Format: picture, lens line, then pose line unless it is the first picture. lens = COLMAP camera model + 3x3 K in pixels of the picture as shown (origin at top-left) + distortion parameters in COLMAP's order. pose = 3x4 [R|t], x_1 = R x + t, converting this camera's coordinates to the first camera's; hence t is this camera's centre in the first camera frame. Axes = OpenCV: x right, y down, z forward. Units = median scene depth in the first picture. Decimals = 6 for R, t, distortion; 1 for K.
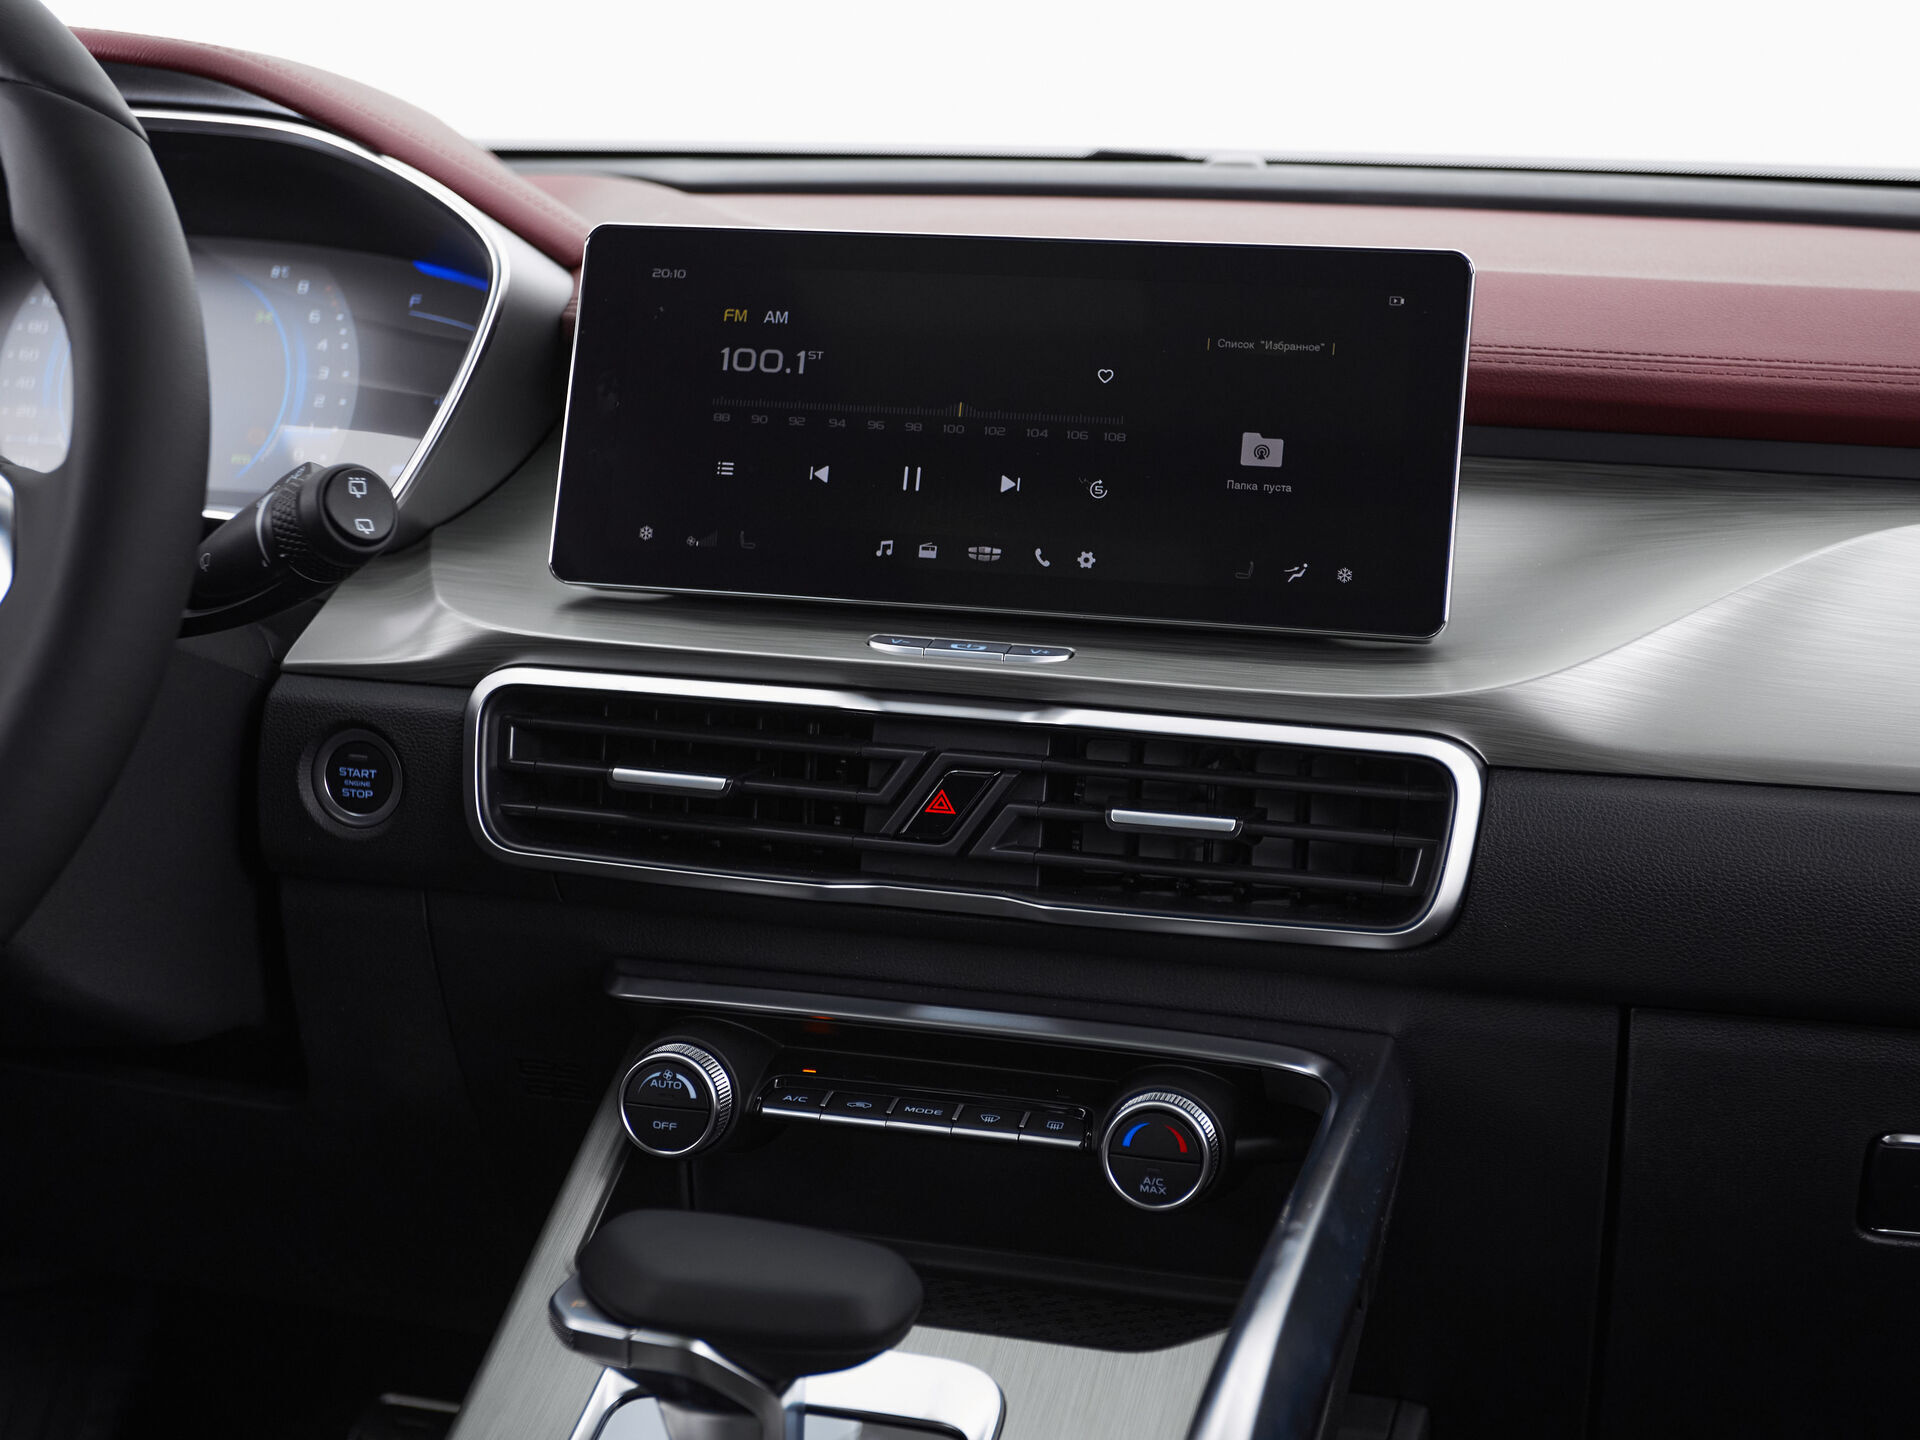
lens RADIAL K [[2633.2, 0, 943.0], [0, 2633.2, 684.2], [0, 0, 1]] dist [0.025511, 0.000000]
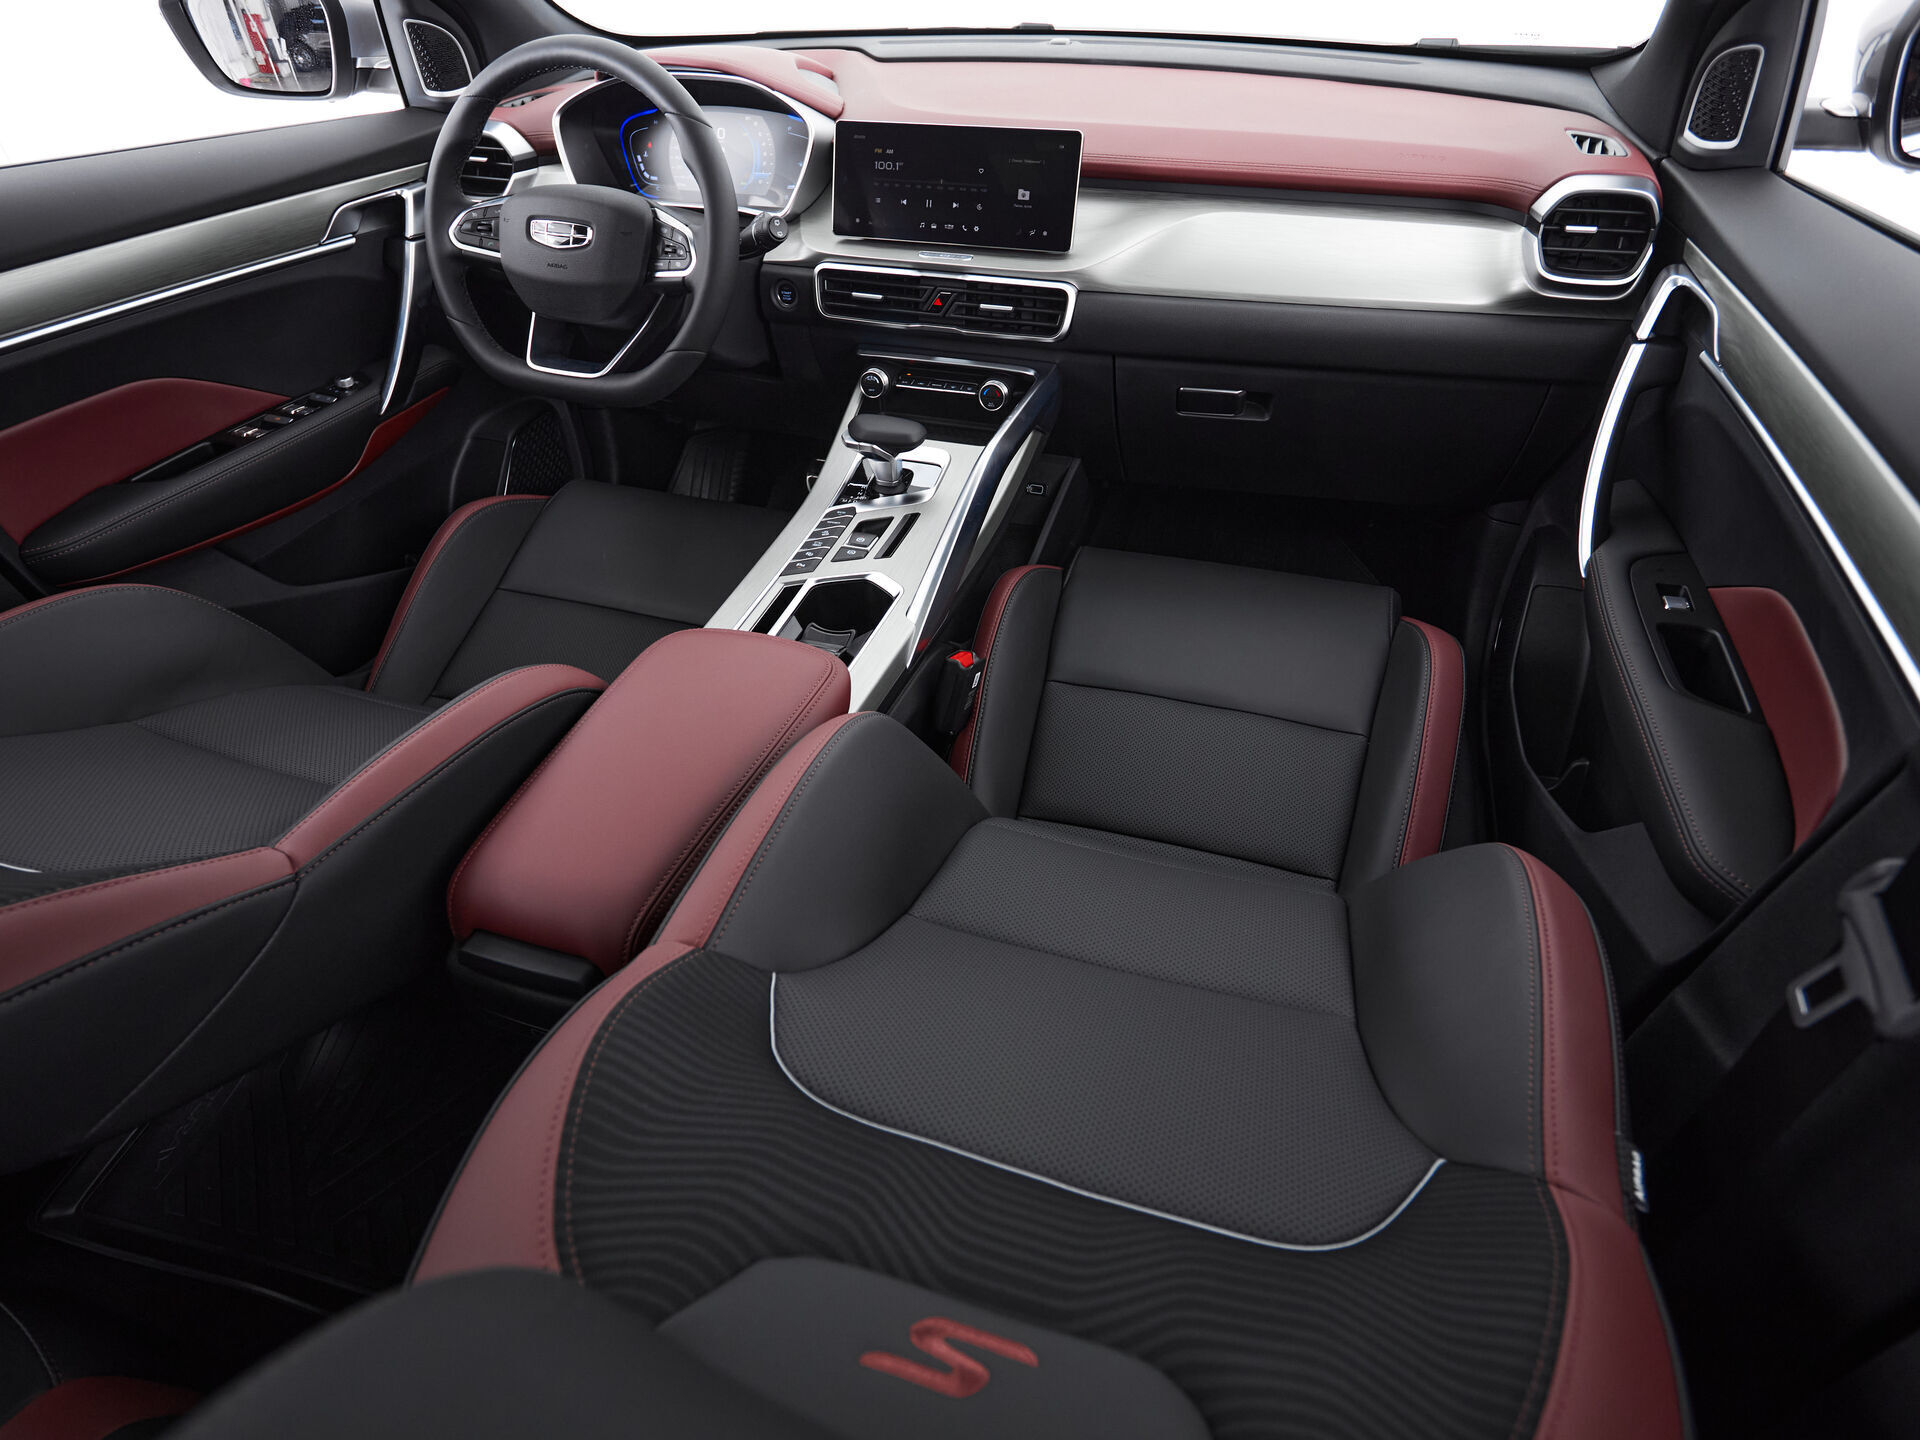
lens RADIAL K [[1058.4, 0, 956.4], [0, 1058.4, 709.4], [0, 0, 1]] dist [0.003127, -0.005352]
pose [[0.996136, 0.011158, -0.087111, 0.161563], [0.031441, 0.880846, 0.472357, -0.154061], [0.082002, -0.473271, 0.877092, -0.598083]]
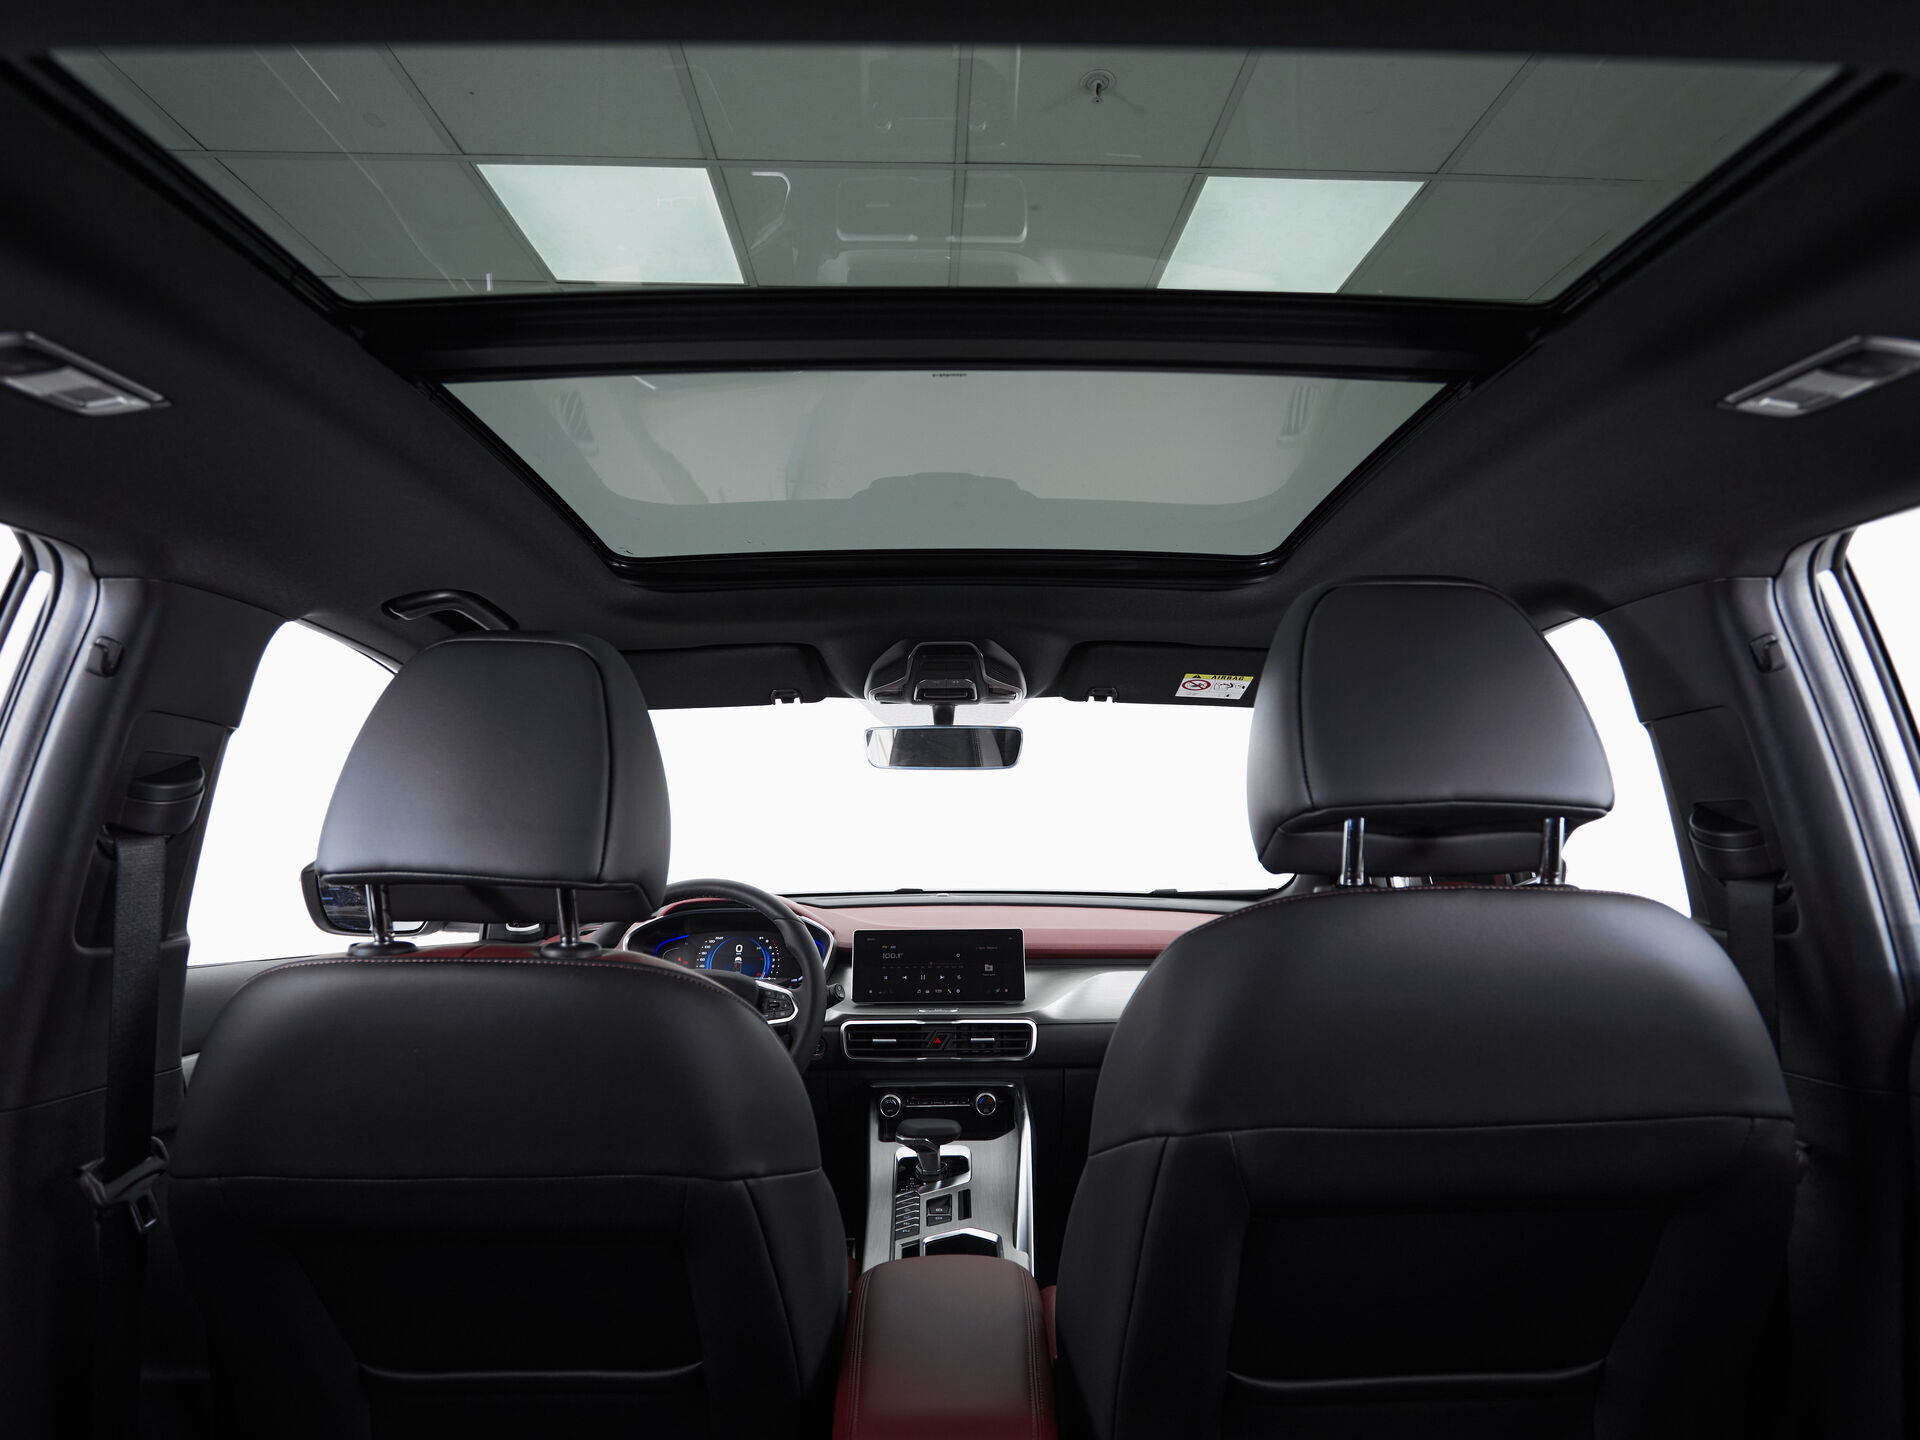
lens RADIAL K [[1004.4, 0, 958.0], [0, 1004.4, 723.1], [0, 0, 1]] dist [-0.003054, 0.000629]
pose [[0.964227, -0.005620, 0.265018, -0.482244], [0.079168, 0.960251, -0.267675, -0.023724], [-0.252979, 0.279080, 0.926345, -1.037021]]
